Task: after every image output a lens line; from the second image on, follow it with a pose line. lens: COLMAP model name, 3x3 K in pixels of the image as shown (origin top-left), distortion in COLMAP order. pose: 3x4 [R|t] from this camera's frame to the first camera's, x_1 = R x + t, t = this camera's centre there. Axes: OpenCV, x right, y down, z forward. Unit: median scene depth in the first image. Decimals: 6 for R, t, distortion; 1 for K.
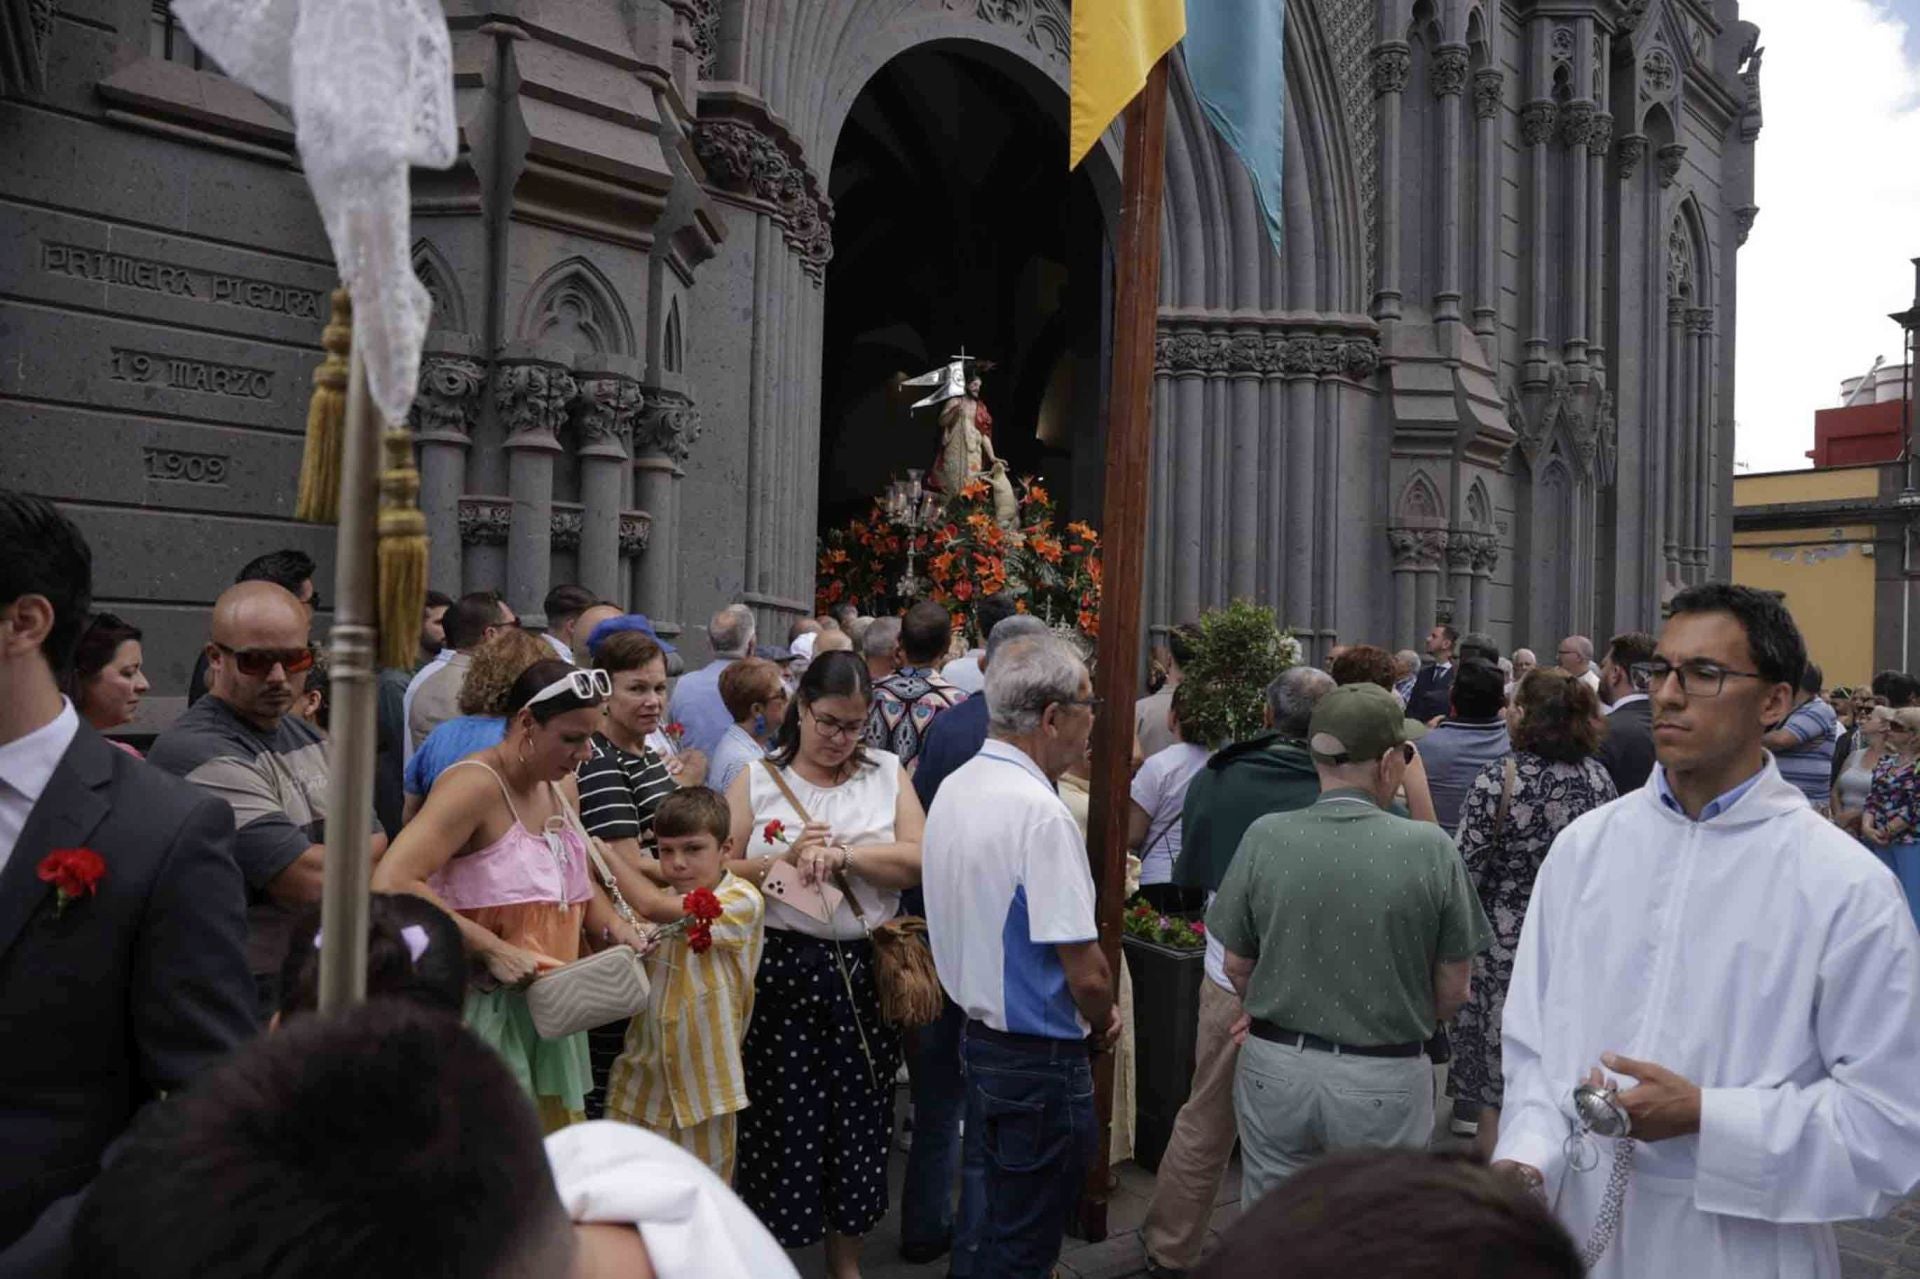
lens RADIAL K [[1290.8, 0, 964.8], [0, 1290.8, 637.5], [0, 0, 1]] dist [-0.092055, 0.054152]
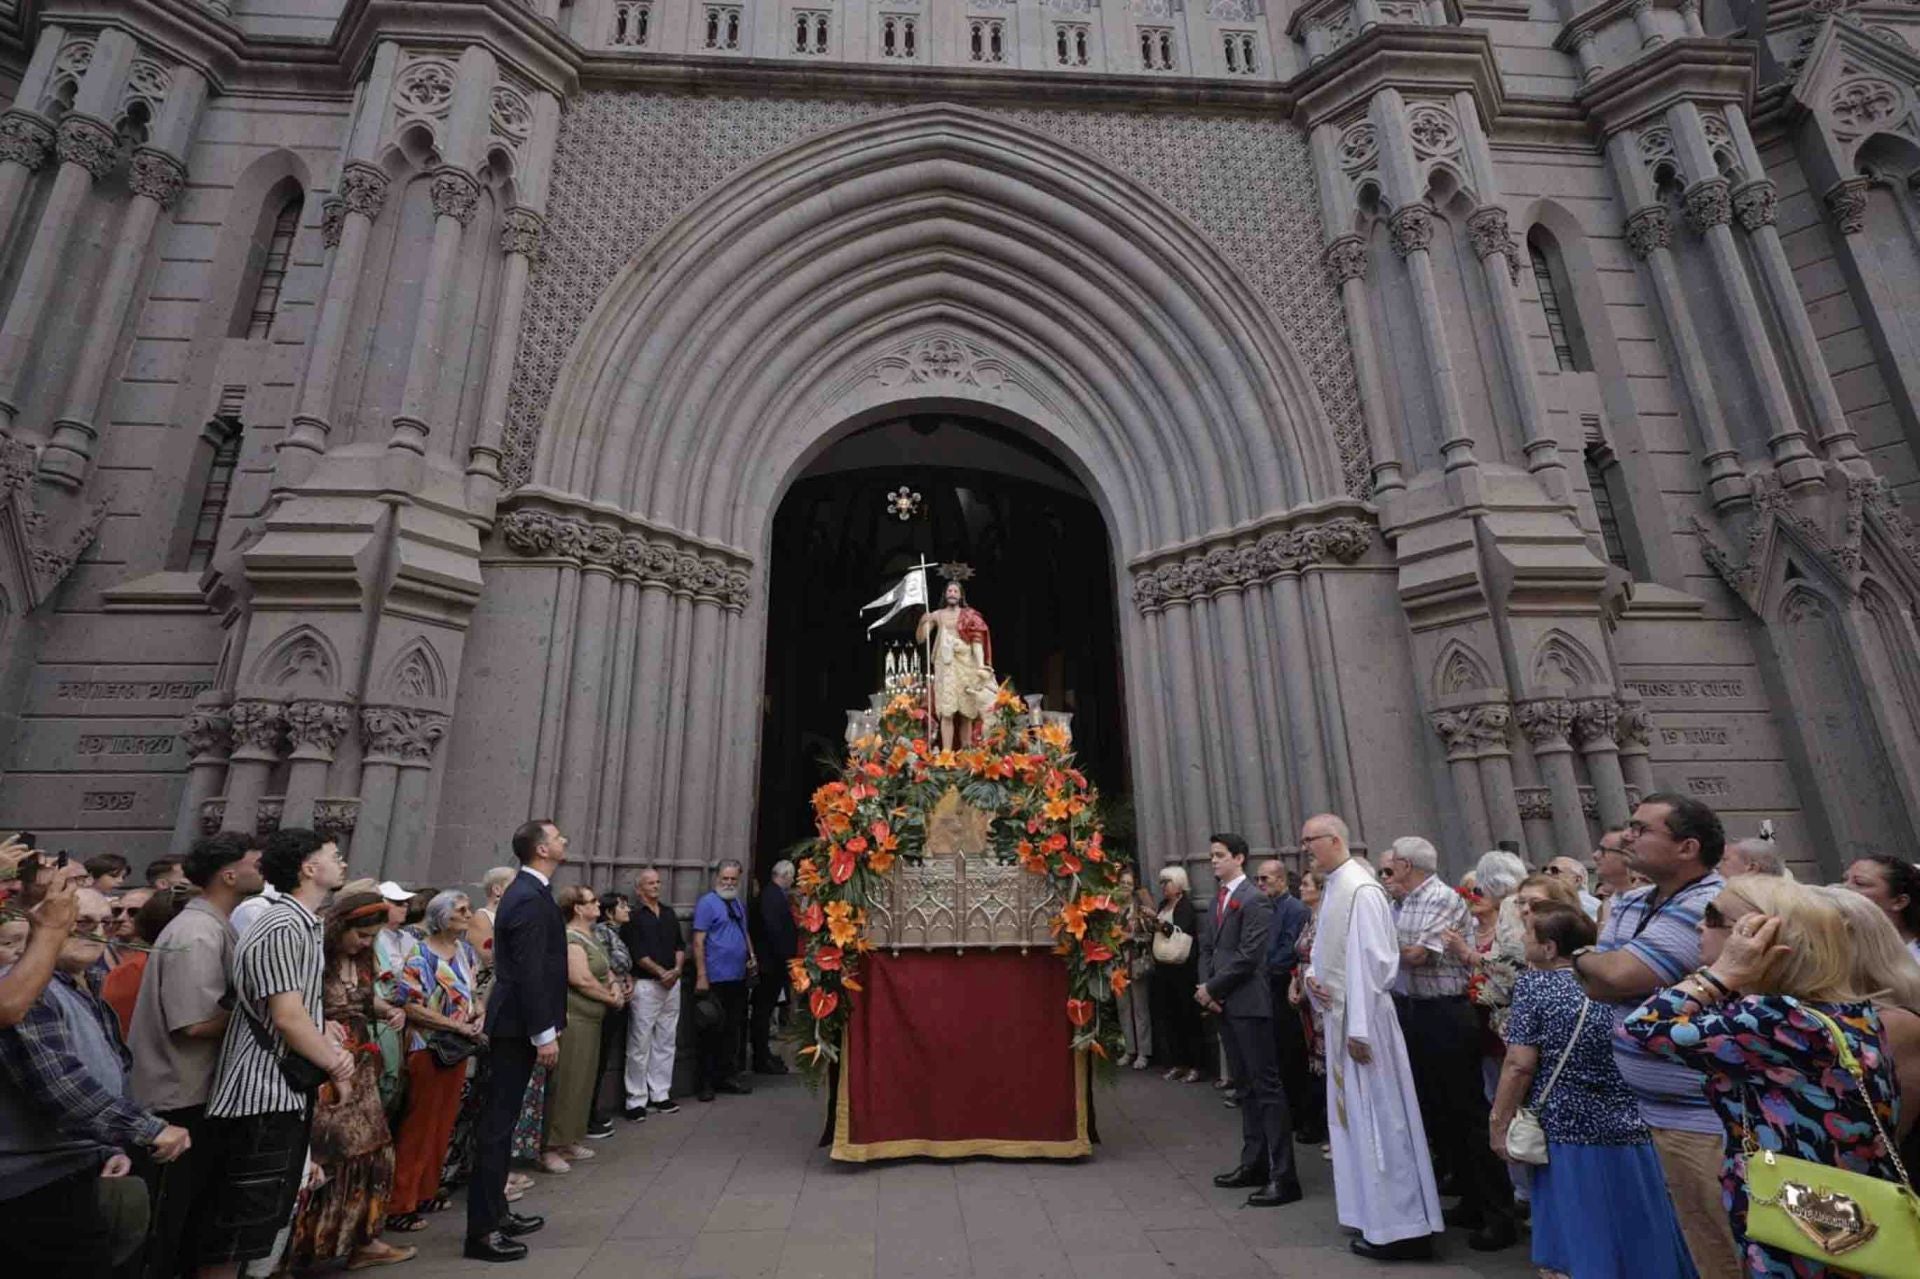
lens RADIAL K [[868.7, 0, 962.2], [0, 868.7, 646.9], [0, 0, 1]] dist [-0.004014, 0.002933]
pose [[0.785784, -0.228676, -0.574674, 0.467347], [0.050568, 0.949783, -0.308797, 0.037785], [0.616430, 0.213588, 0.757888, 0.394610]]
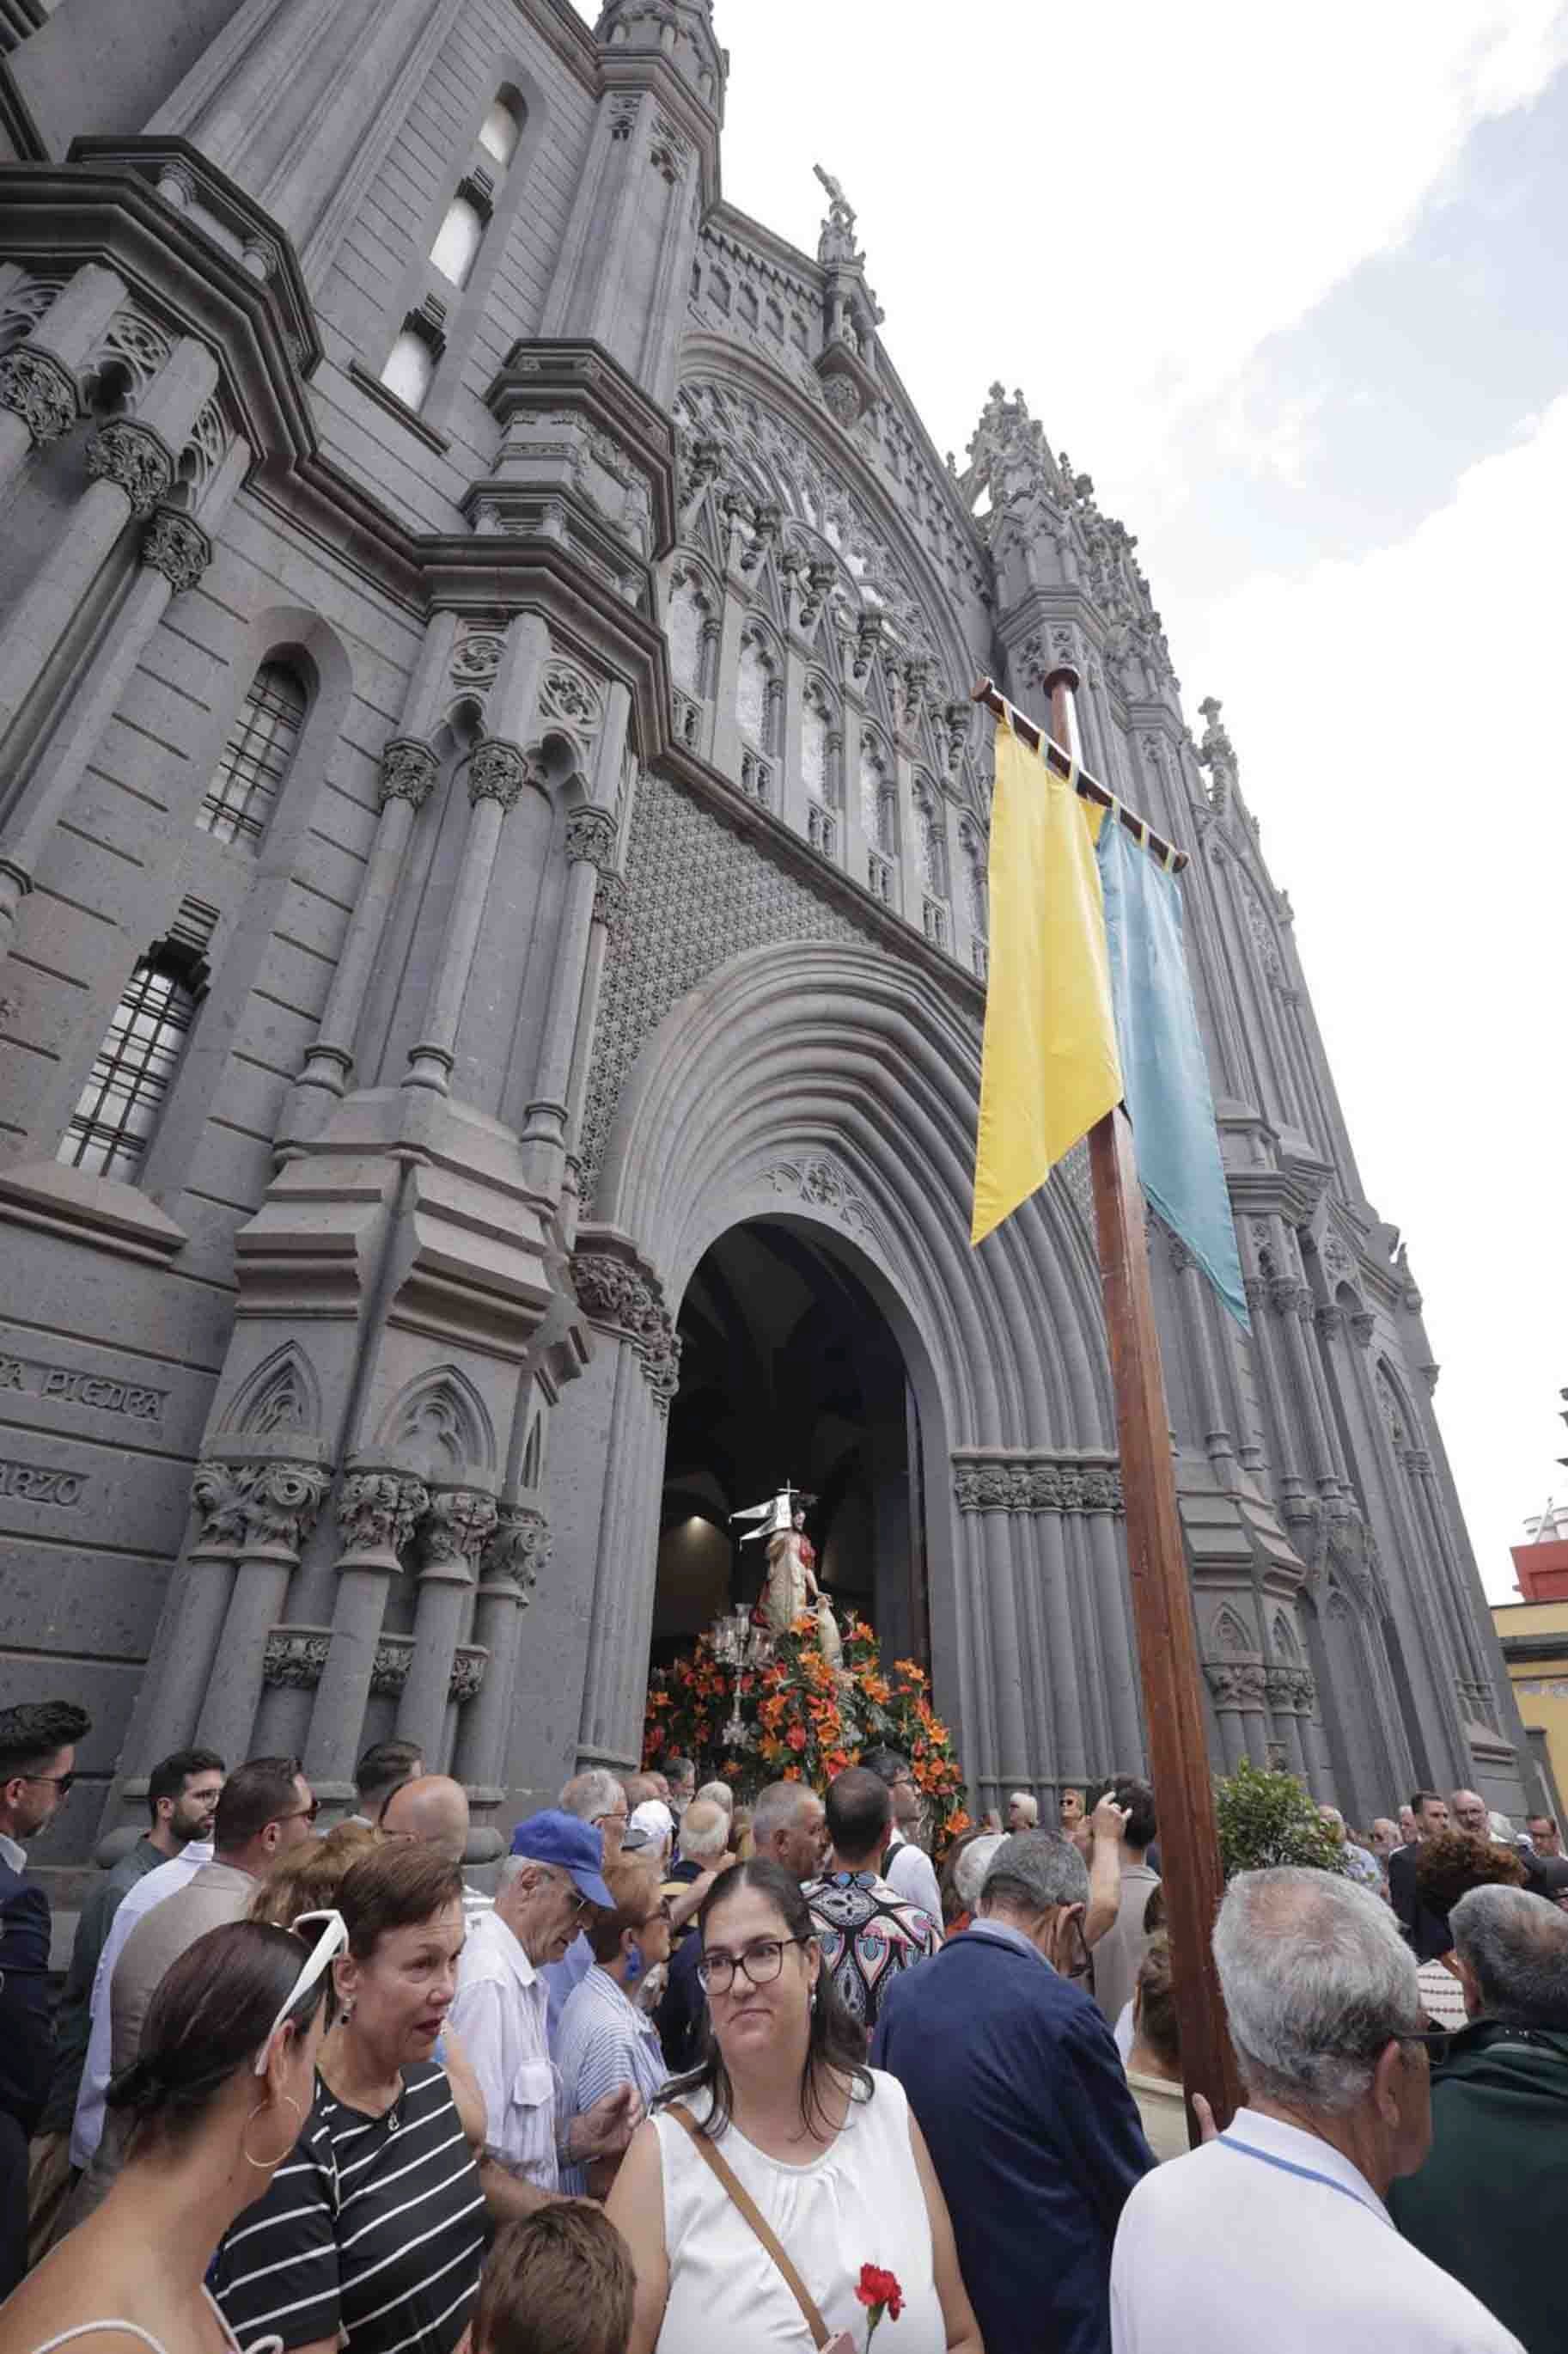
lens RADIAL K [[1064.9, 0, 793.5], [0, 1064.9, 1184.2], [0, 0, 1]] dist [-0.004014, 0.002933]
pose [[0.998690, 0.018390, 0.047755, -0.043172], [0.007323, 0.872233, -0.489036, -0.008386], [-0.050647, 0.488745, 0.870955, 0.107142]]
